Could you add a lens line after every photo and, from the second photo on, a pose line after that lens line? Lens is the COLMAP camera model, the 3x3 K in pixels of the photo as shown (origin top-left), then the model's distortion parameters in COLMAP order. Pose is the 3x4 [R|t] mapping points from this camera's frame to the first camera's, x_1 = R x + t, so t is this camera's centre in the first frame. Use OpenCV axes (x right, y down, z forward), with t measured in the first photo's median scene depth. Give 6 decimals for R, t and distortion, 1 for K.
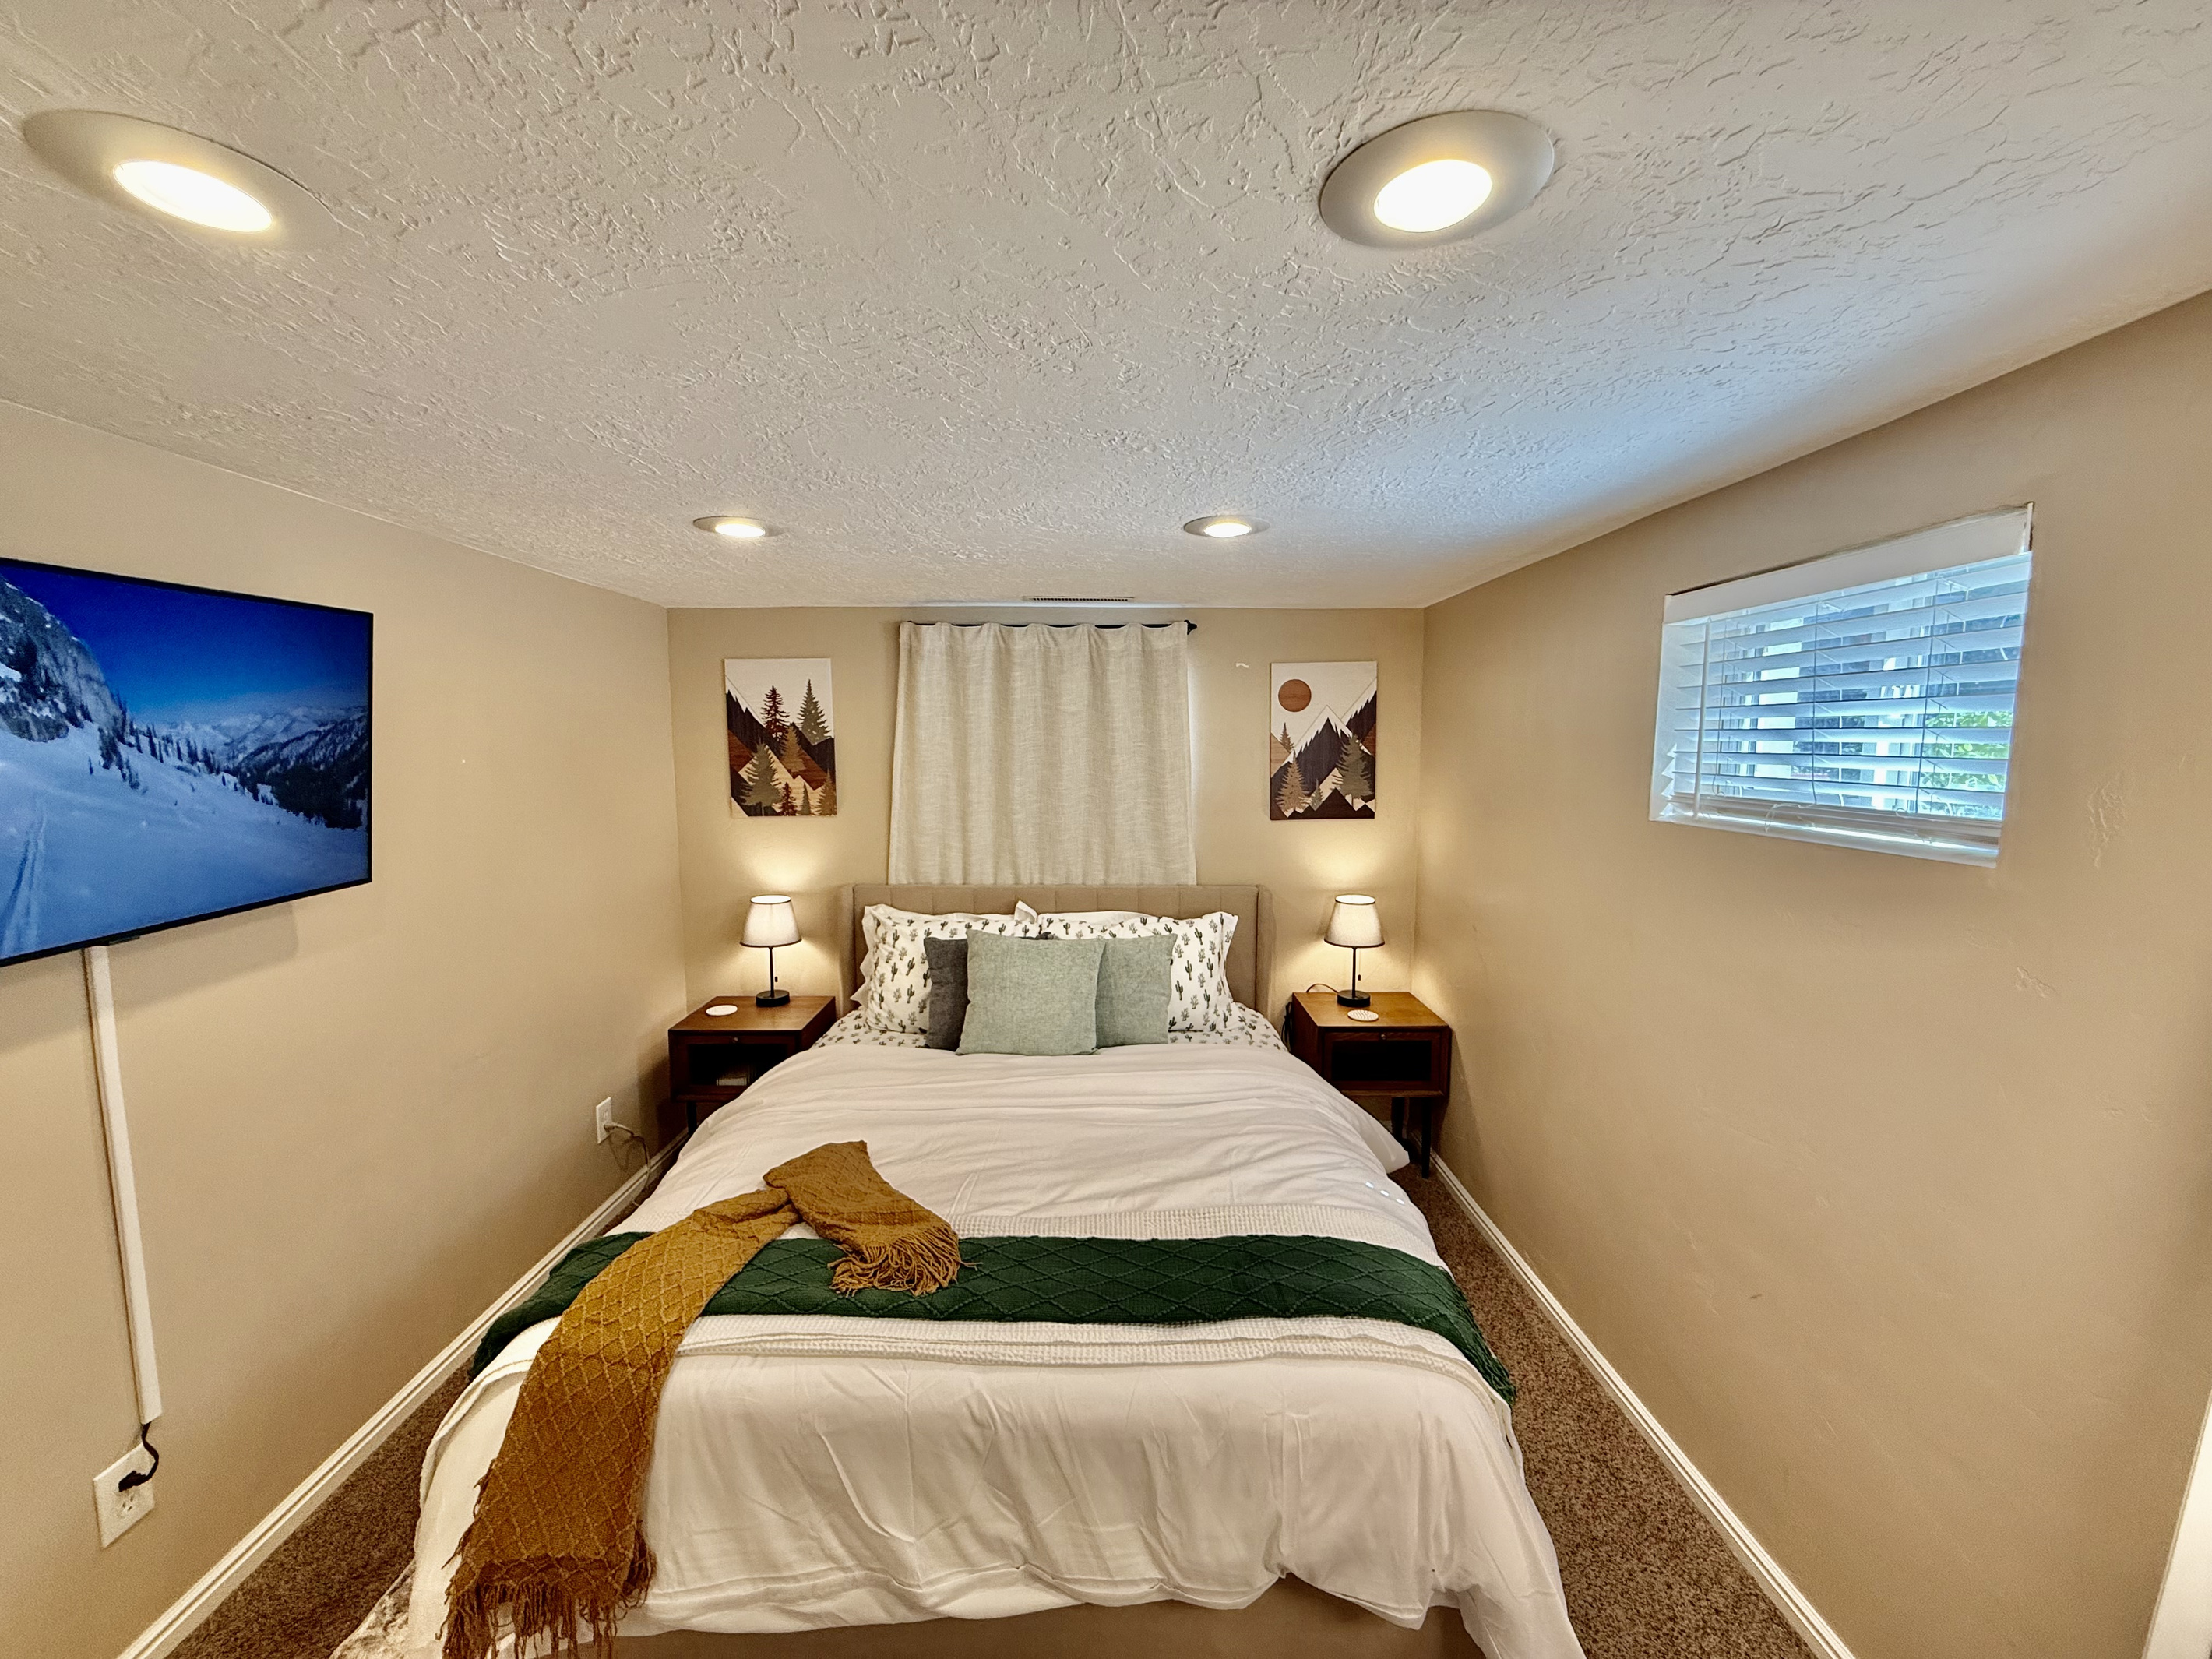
lens RADIAL K [[874.7, 0, 1092.6], [0, 874.7, 830.3], [0, 0, 1]] dist [-0.000223, -0.000305]
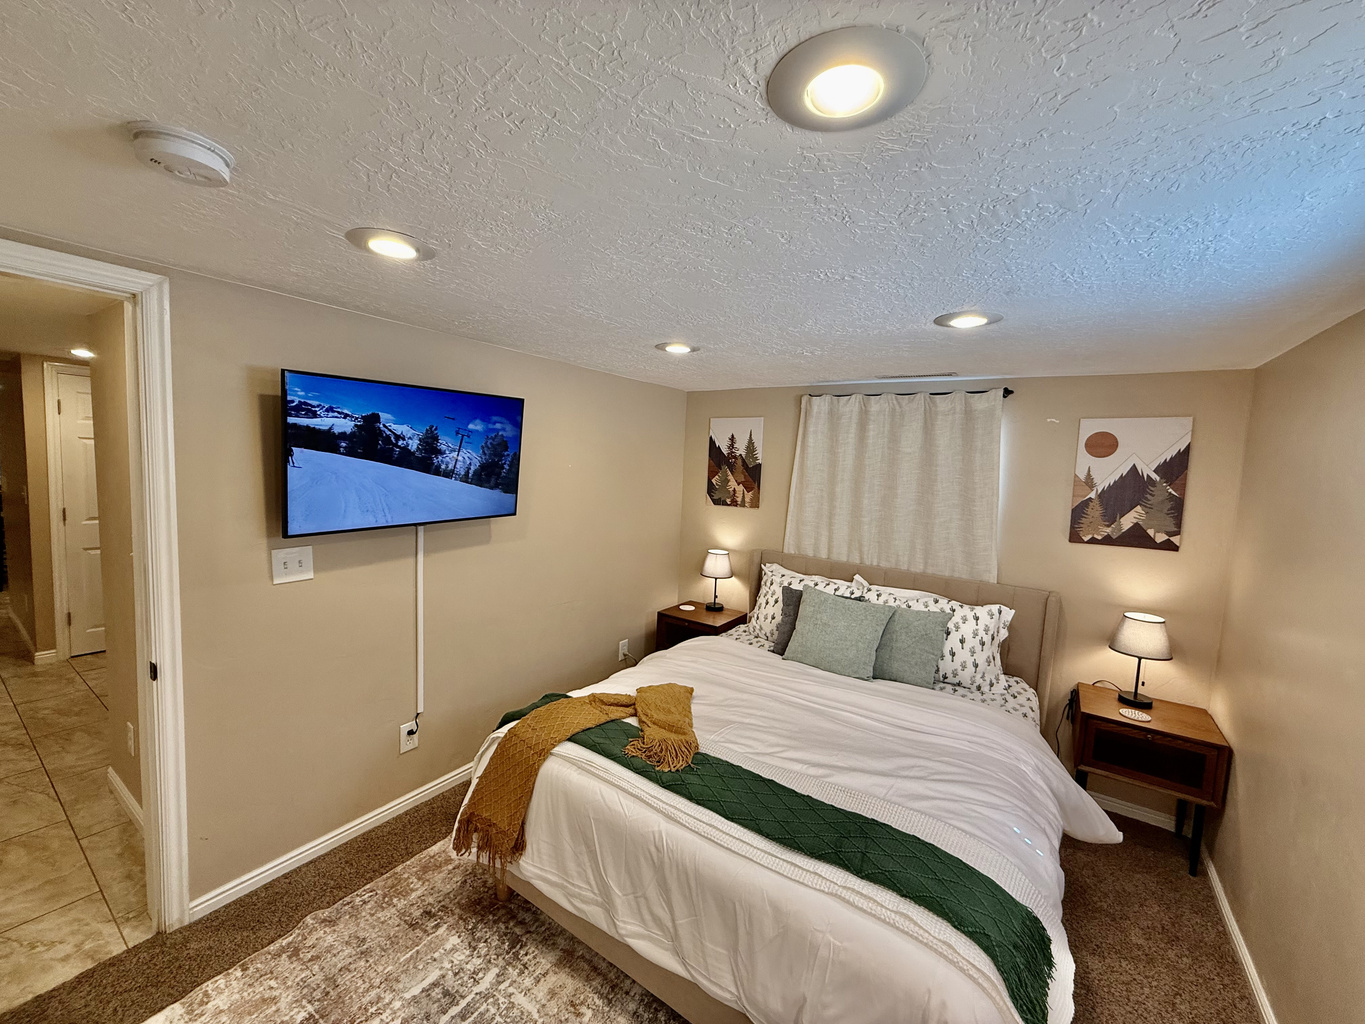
lens RADIAL K [[539.7, 0, 677.9], [0, 539.7, 512.9], [0, 0, 1]] dist [-0.001135, 0.000583]
pose [[0.822659, 0.092099, -0.561026, 0.180183], [-0.103519, 0.994561, 0.011475, -0.004253], [0.559031, 0.048636, 0.827719, 0.036142]]
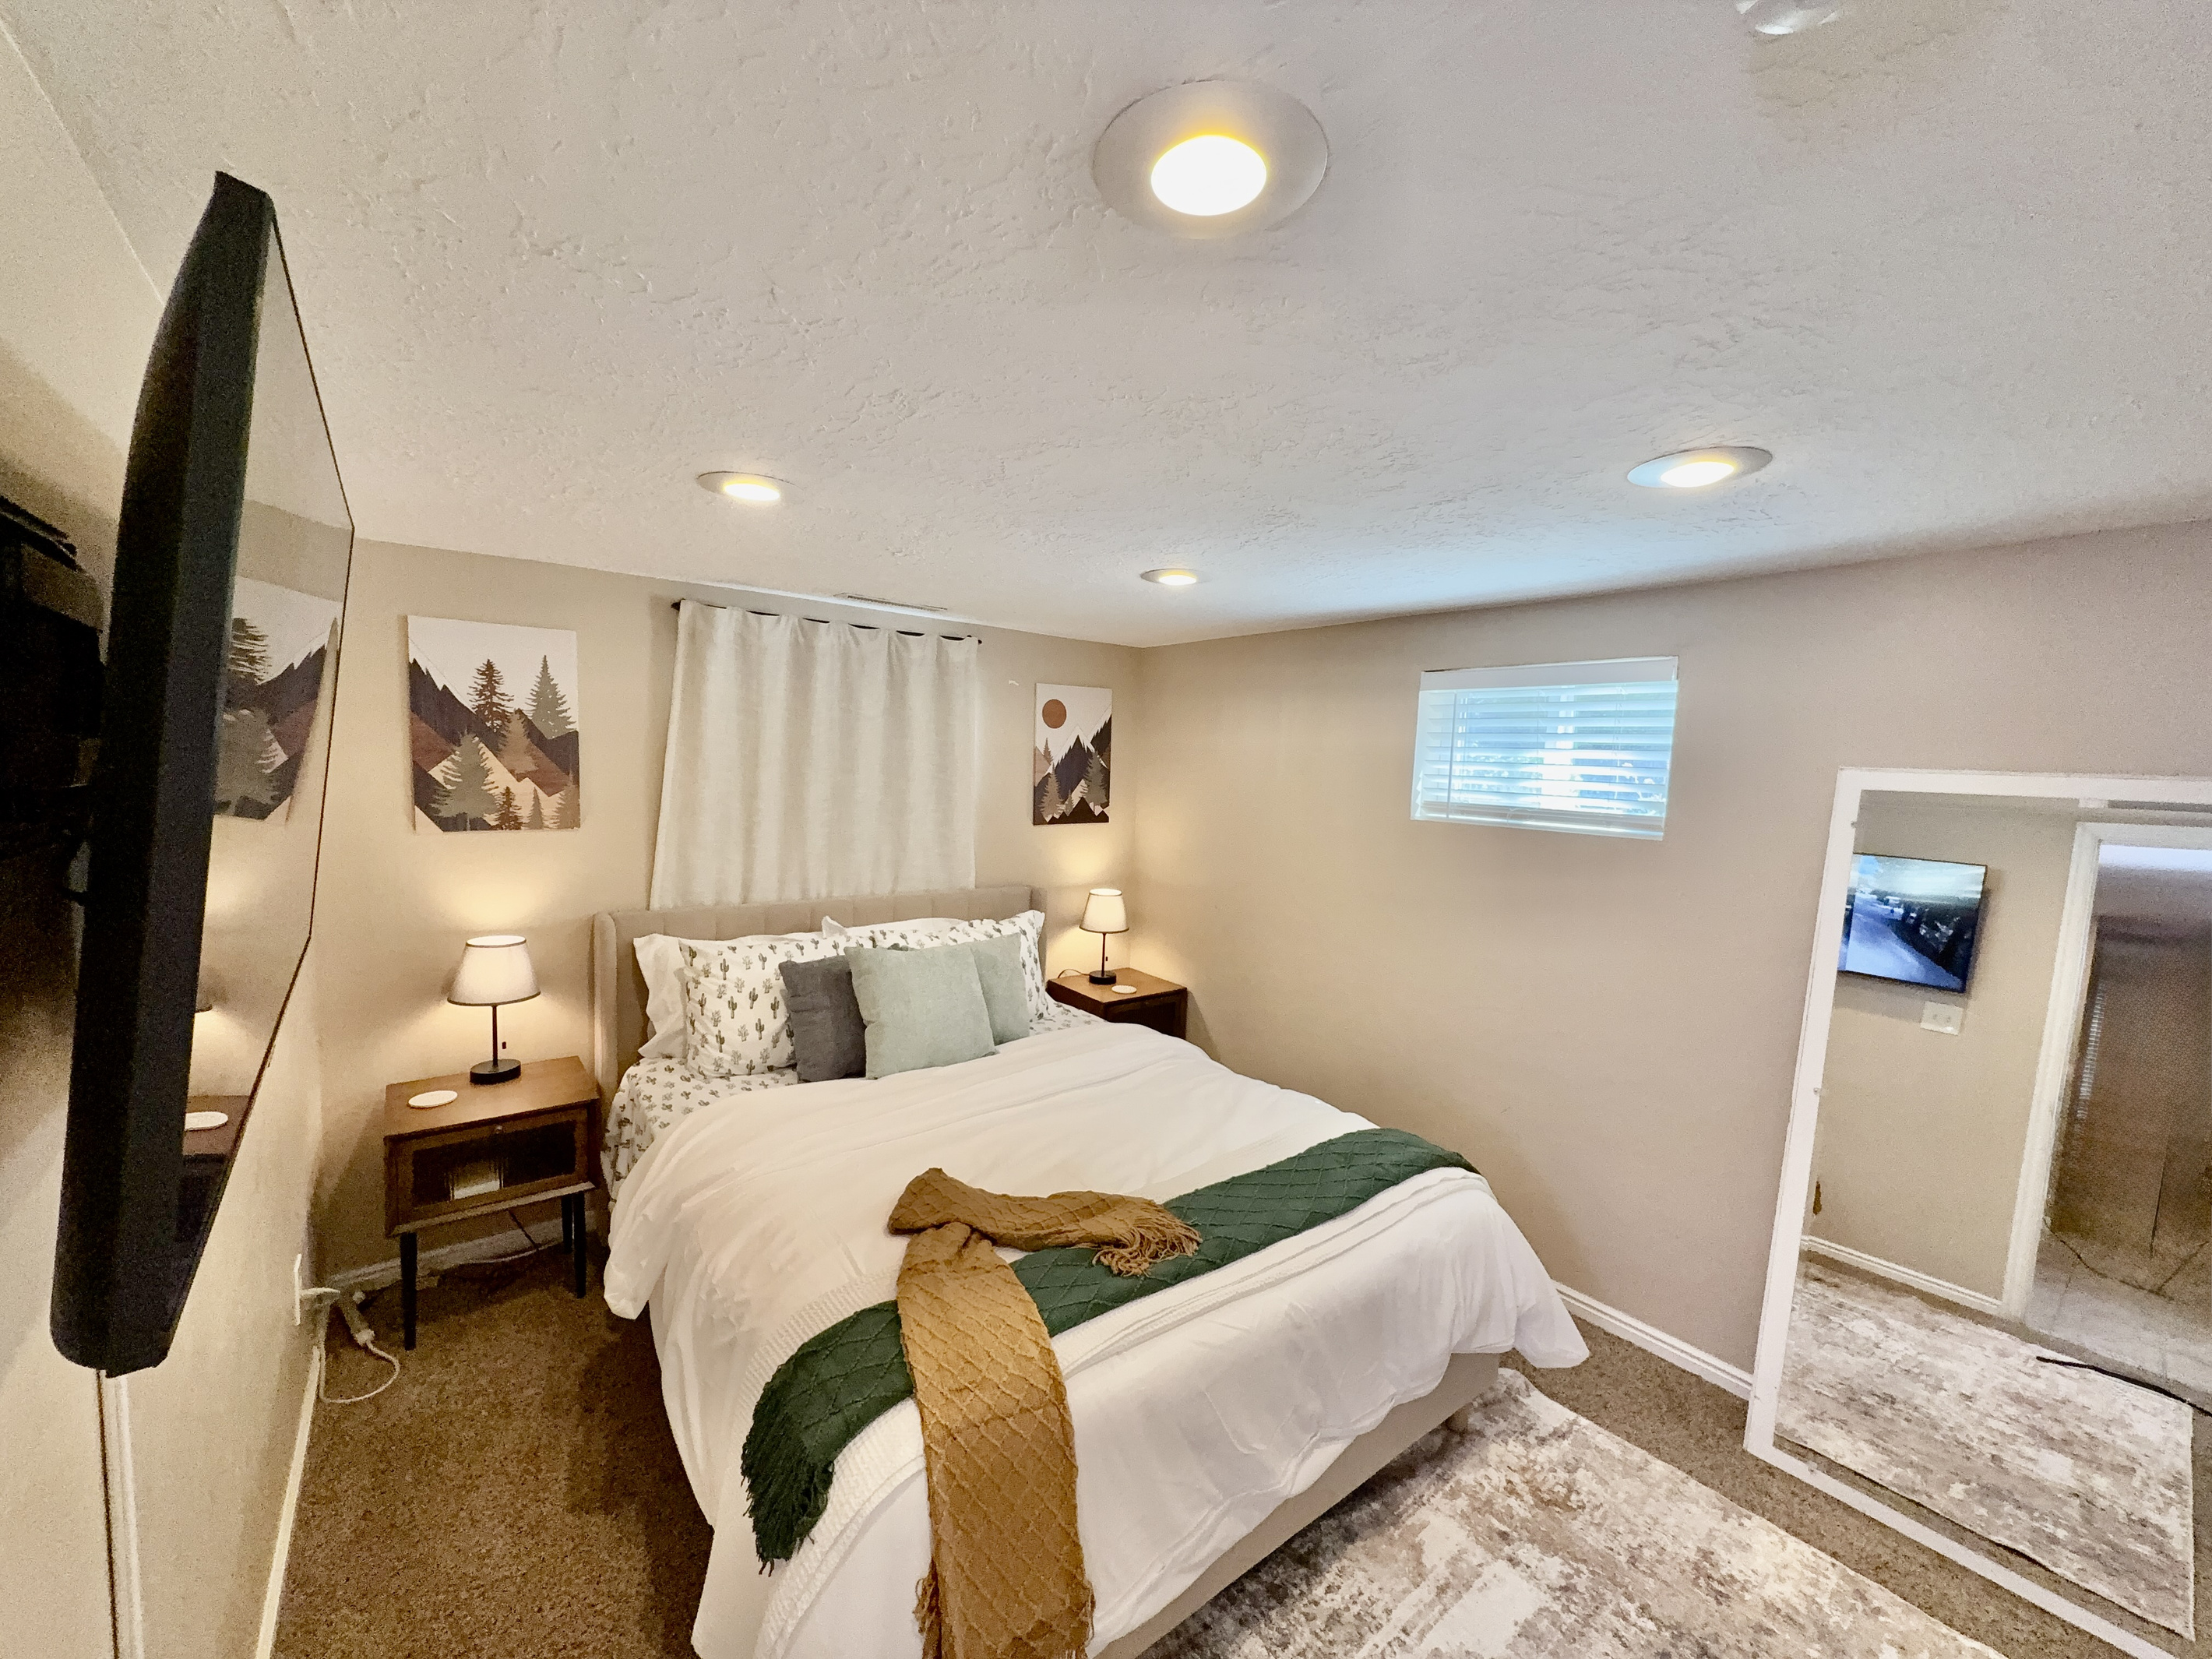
lens RADIAL K [[879.2, 0, 1096.0], [0, 879.2, 828.3], [0, 0, 1]] dist [-0.000772, -0.000067]
pose [[0.791027, -0.018402, 0.611505, -0.429473], [0.023837, 0.999716, -0.000752, -0.005183], [-0.611317, 0.015171, 0.791240, 0.081105]]
